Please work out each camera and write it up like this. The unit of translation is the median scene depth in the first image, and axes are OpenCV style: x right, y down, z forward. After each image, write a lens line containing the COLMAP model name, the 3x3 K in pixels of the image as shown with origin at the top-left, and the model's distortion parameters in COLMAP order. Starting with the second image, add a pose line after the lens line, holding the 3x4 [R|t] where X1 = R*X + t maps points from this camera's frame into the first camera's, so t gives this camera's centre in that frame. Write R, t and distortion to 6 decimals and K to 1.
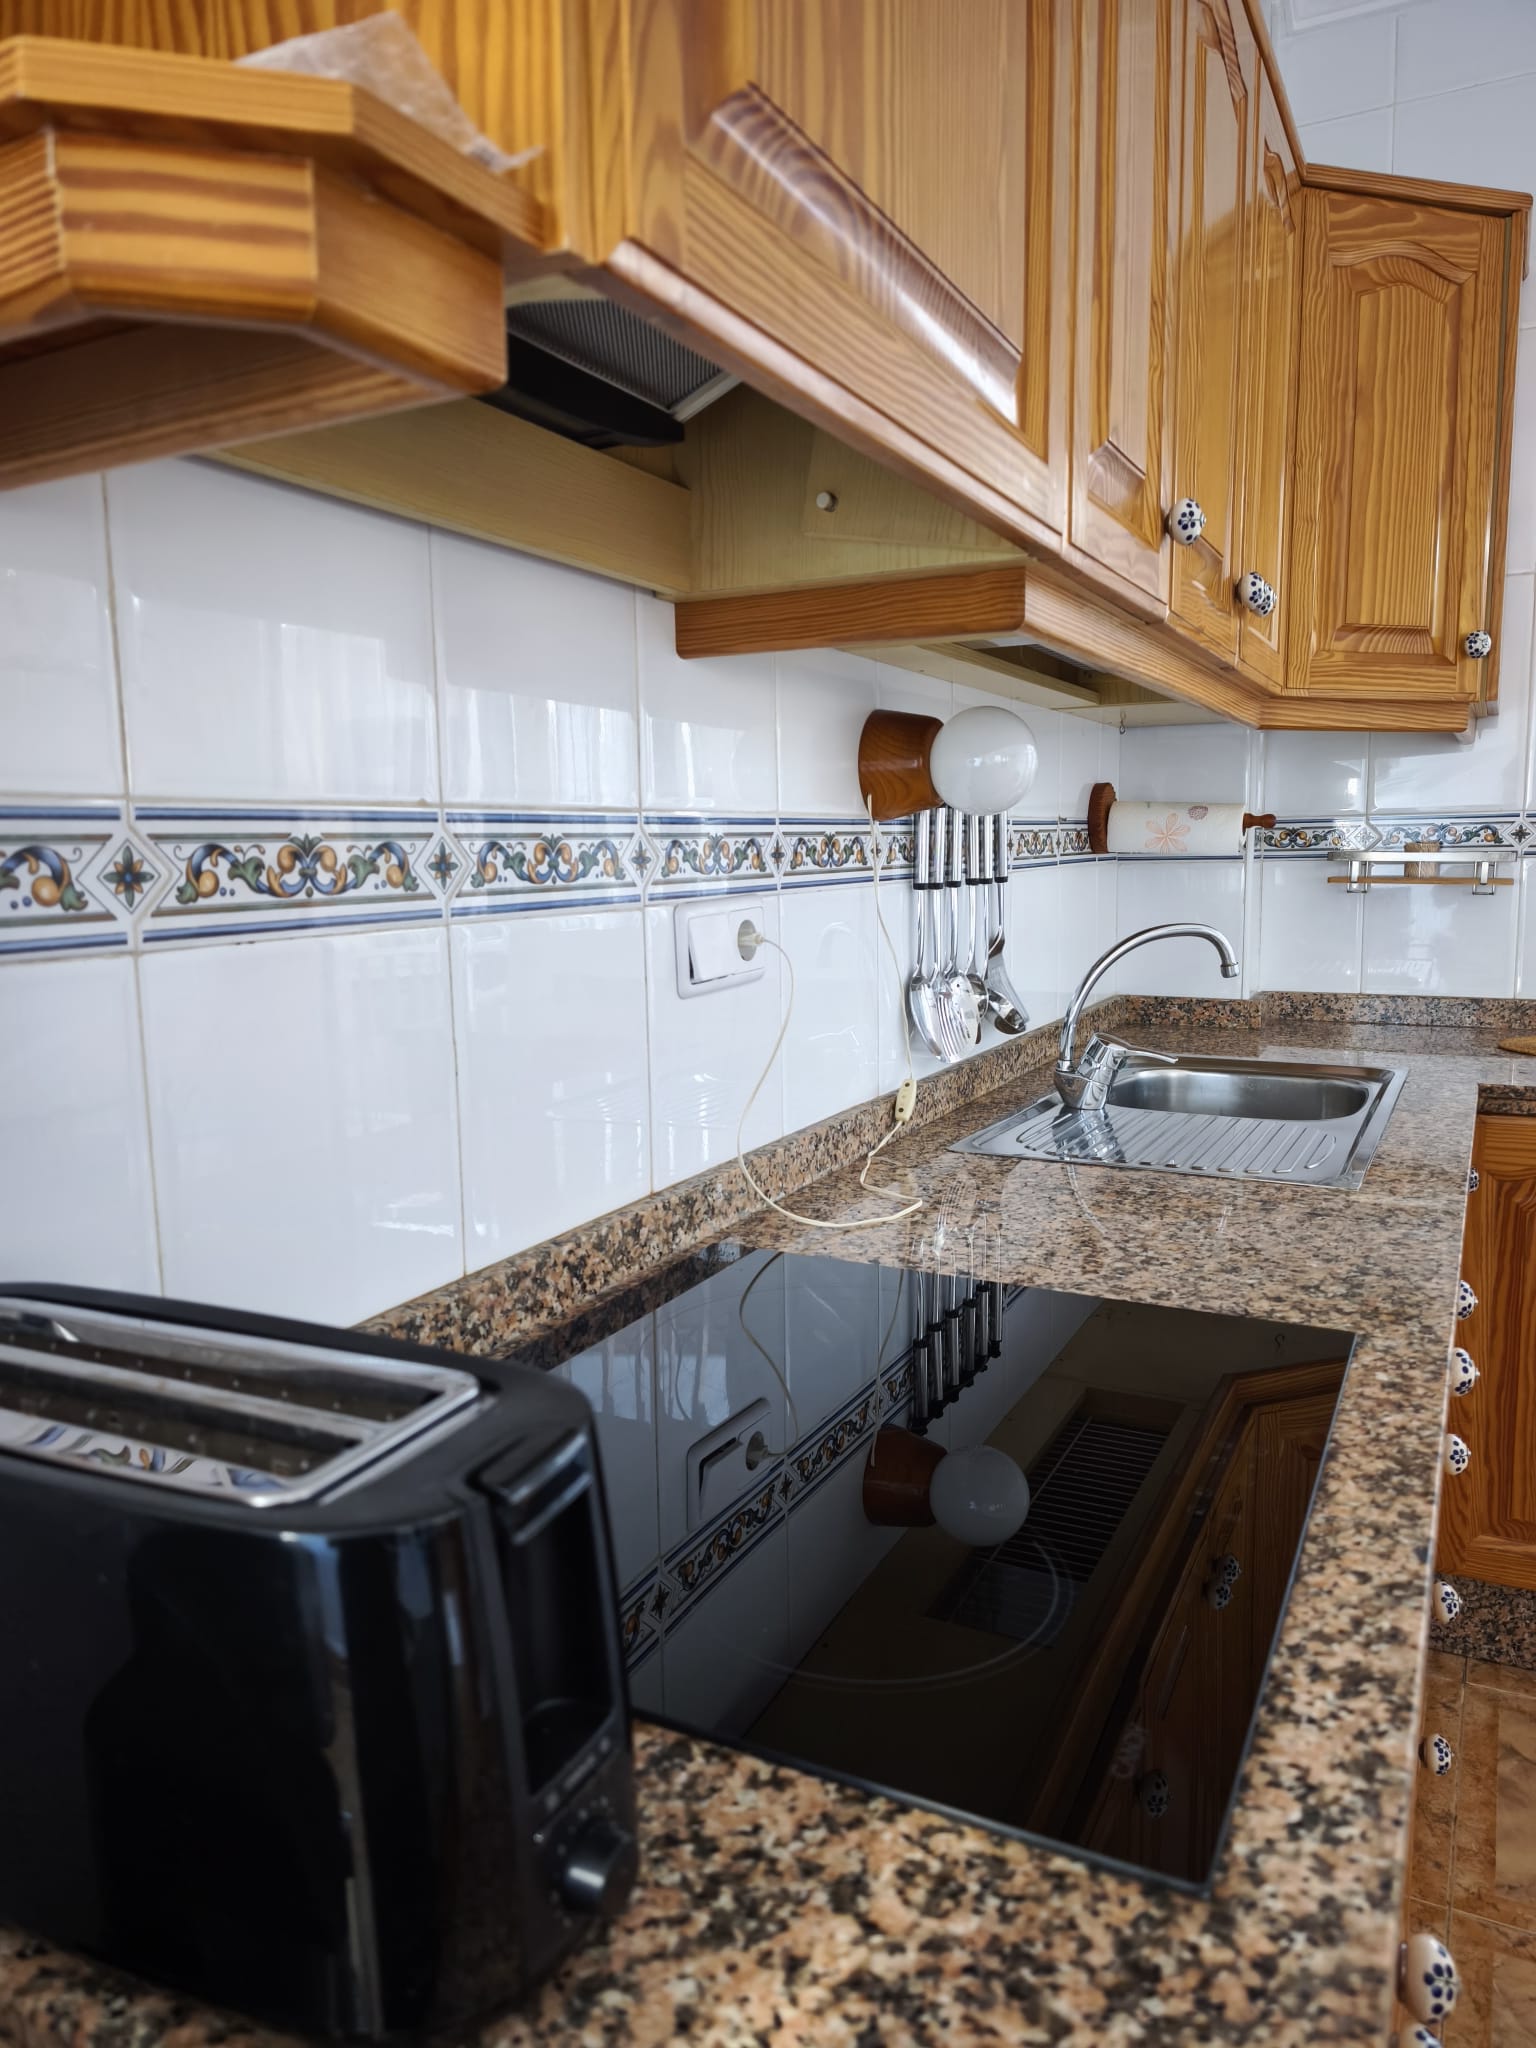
lens RADIAL K [[1438.8, 0, 770.9], [0, 1438.8, 1021.7], [0, 0, 1]] dist [0.029792, -0.022871]
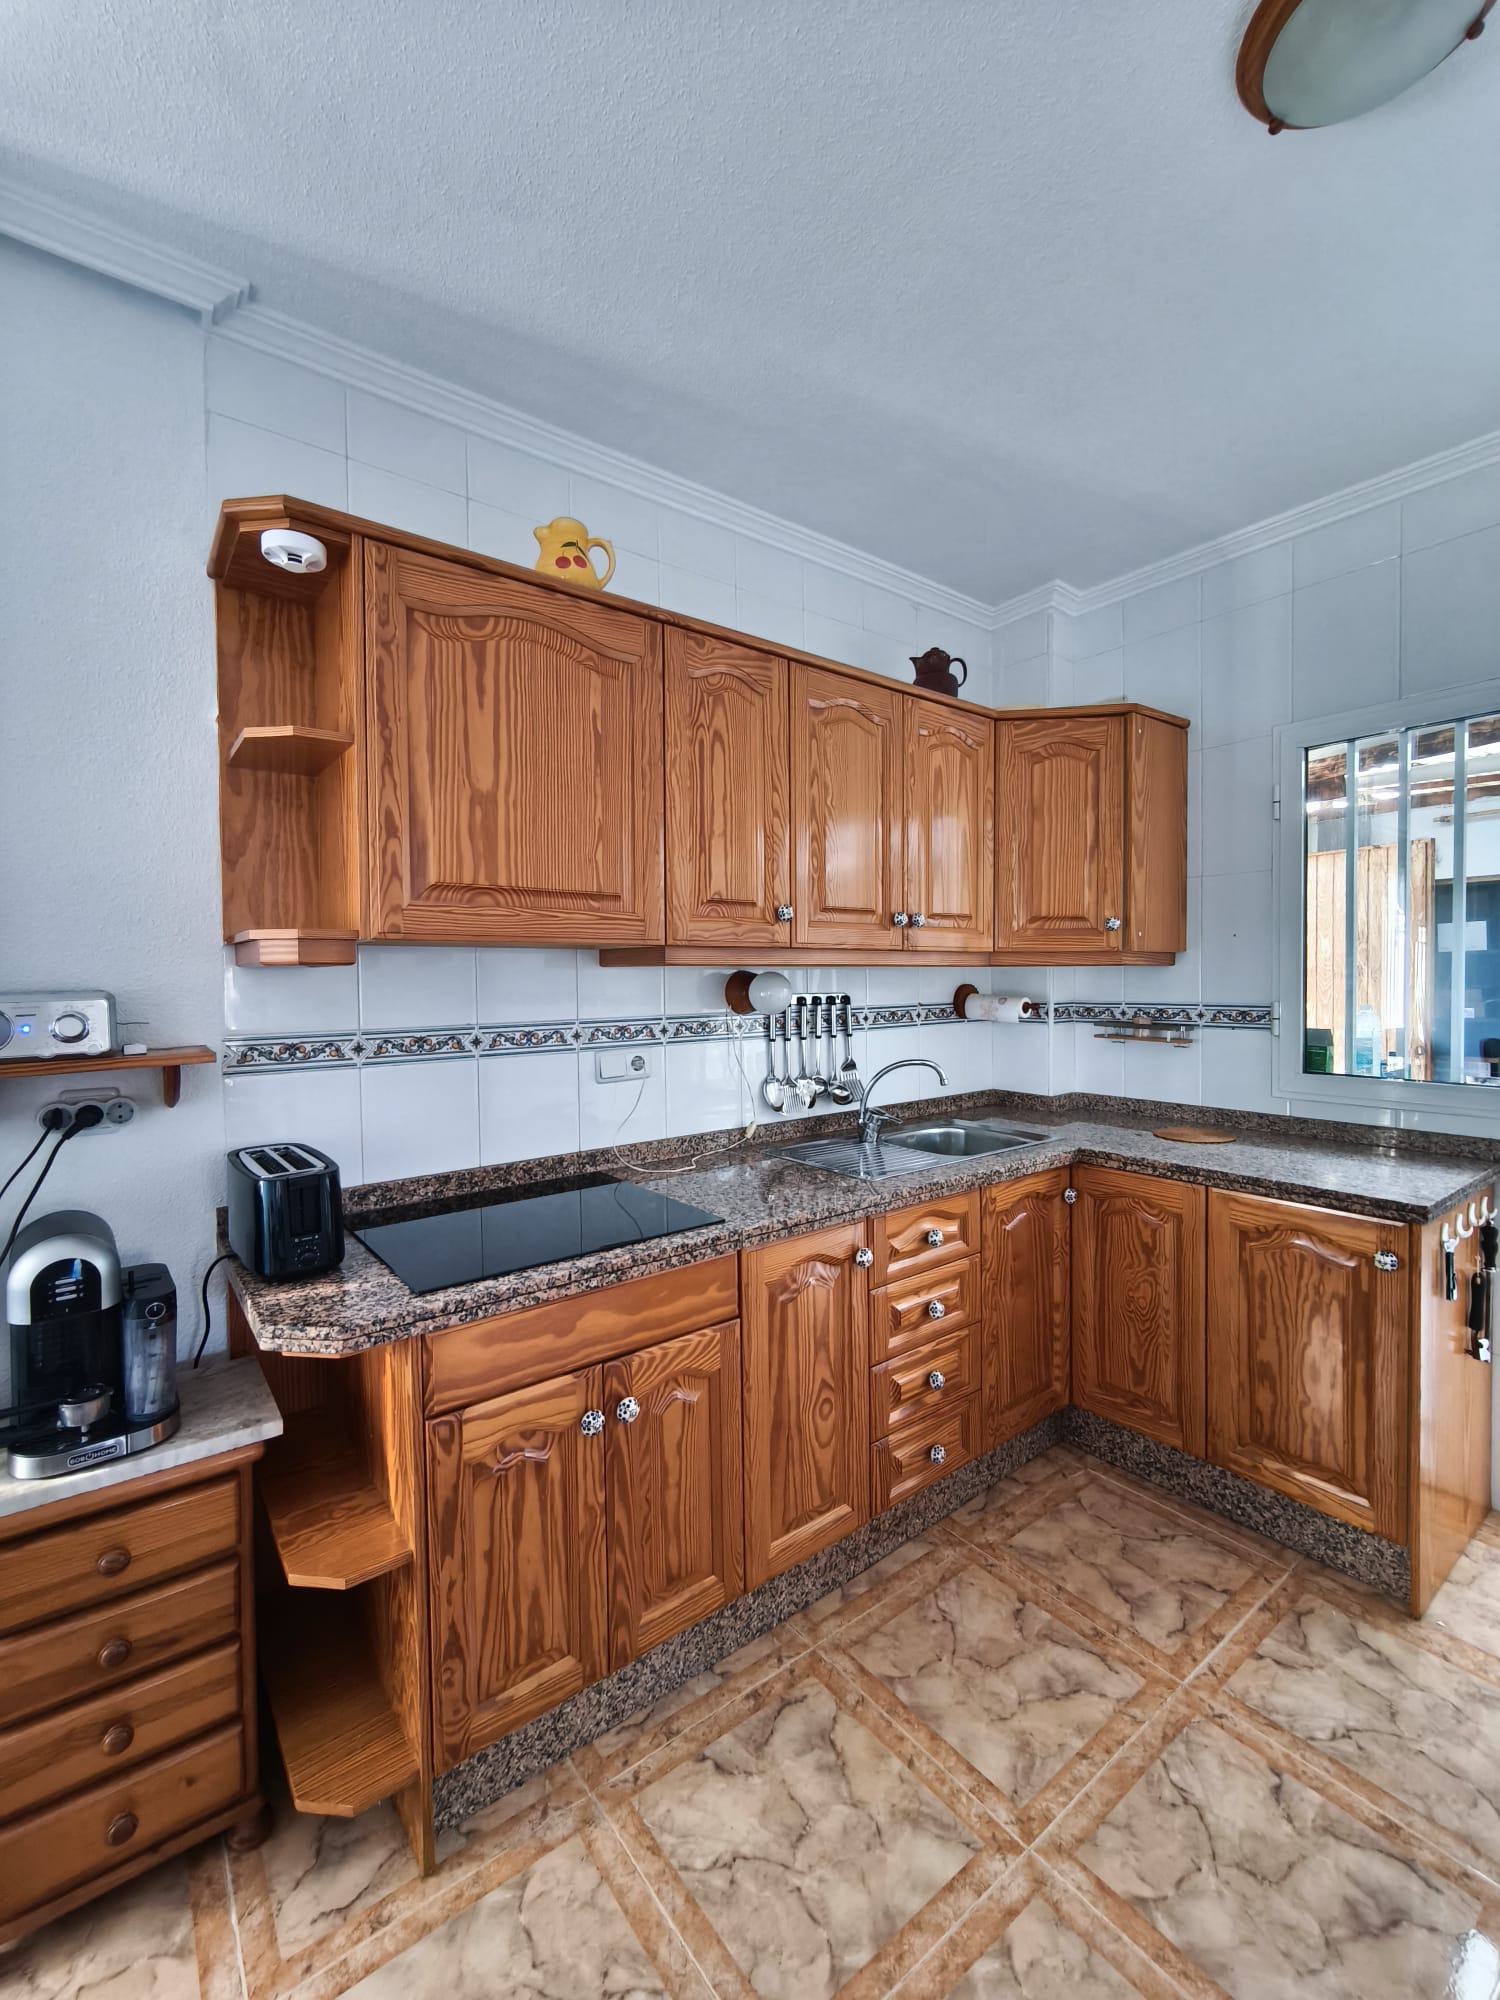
lens RADIAL K [[869.3, 0, 754.6], [0, 869.3, 991.7], [0, 0, 1]] dist [-0.001769, -0.000265]
pose [[0.907465, 0.021398, -0.419583, 0.920338], [-0.060135, 0.995034, -0.079312, -0.077993], [0.415802, 0.097204, 0.904245, -0.440710]]
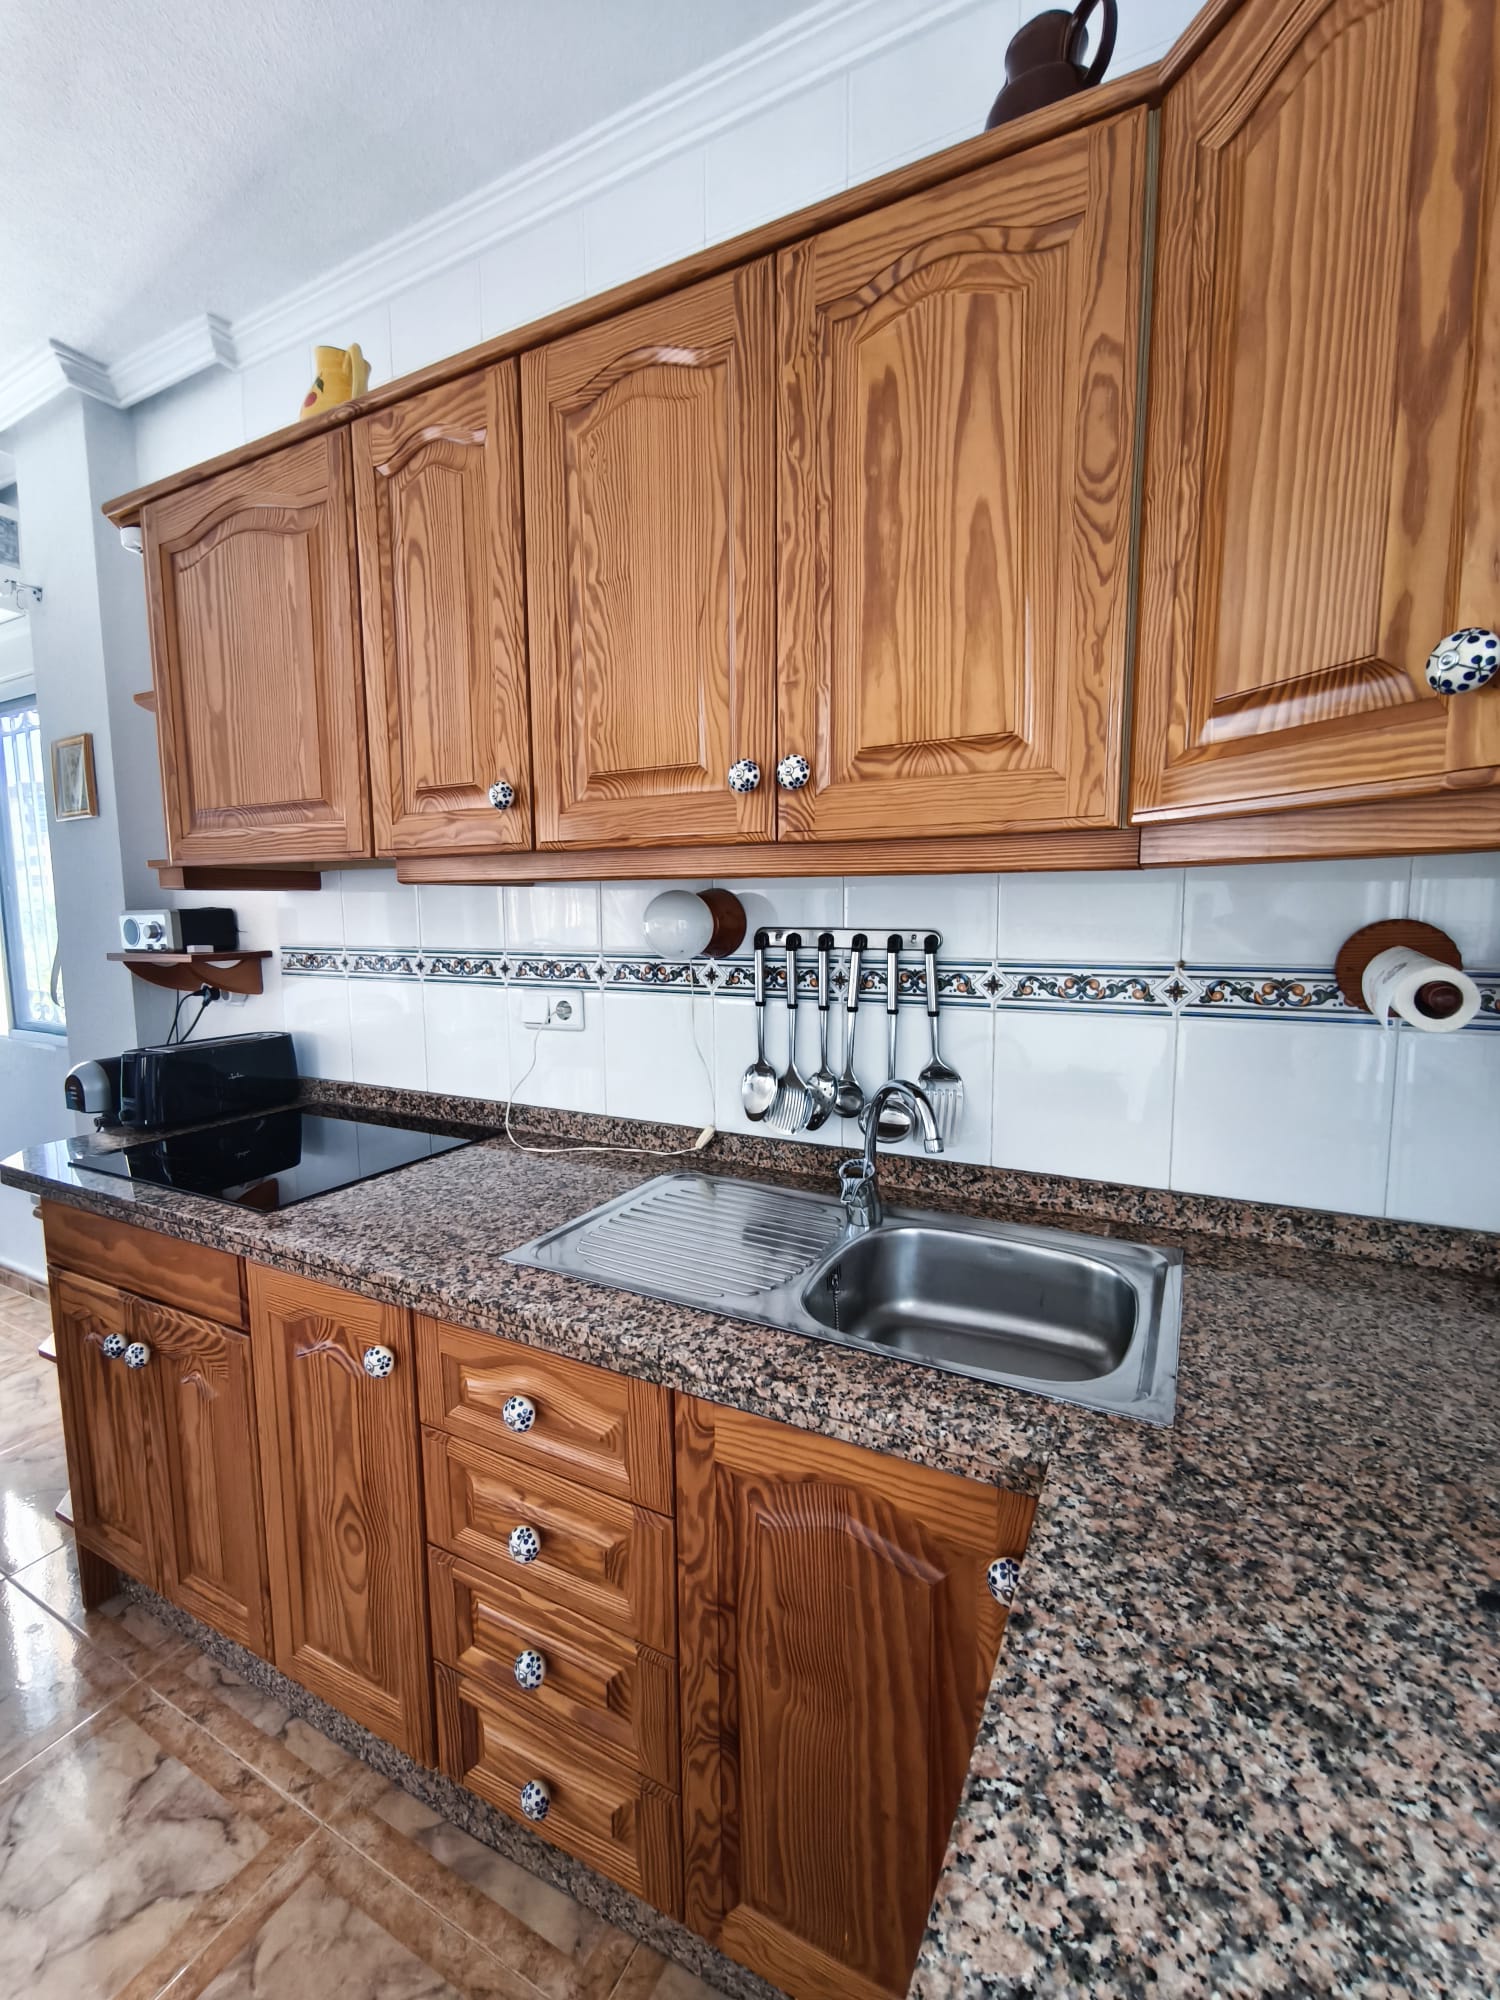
lens RADIAL K [[869.3, 0, 767.8], [0, 869.3, 1001.4], [0, 0, 1]] dist [-0.001769, -0.000265]
pose [[-0.027781, 0.120191, -0.992362, 1.322391], [-0.118210, 0.985384, 0.122655, -0.278456], [0.992600, 0.120715, -0.013167, 1.392016]]
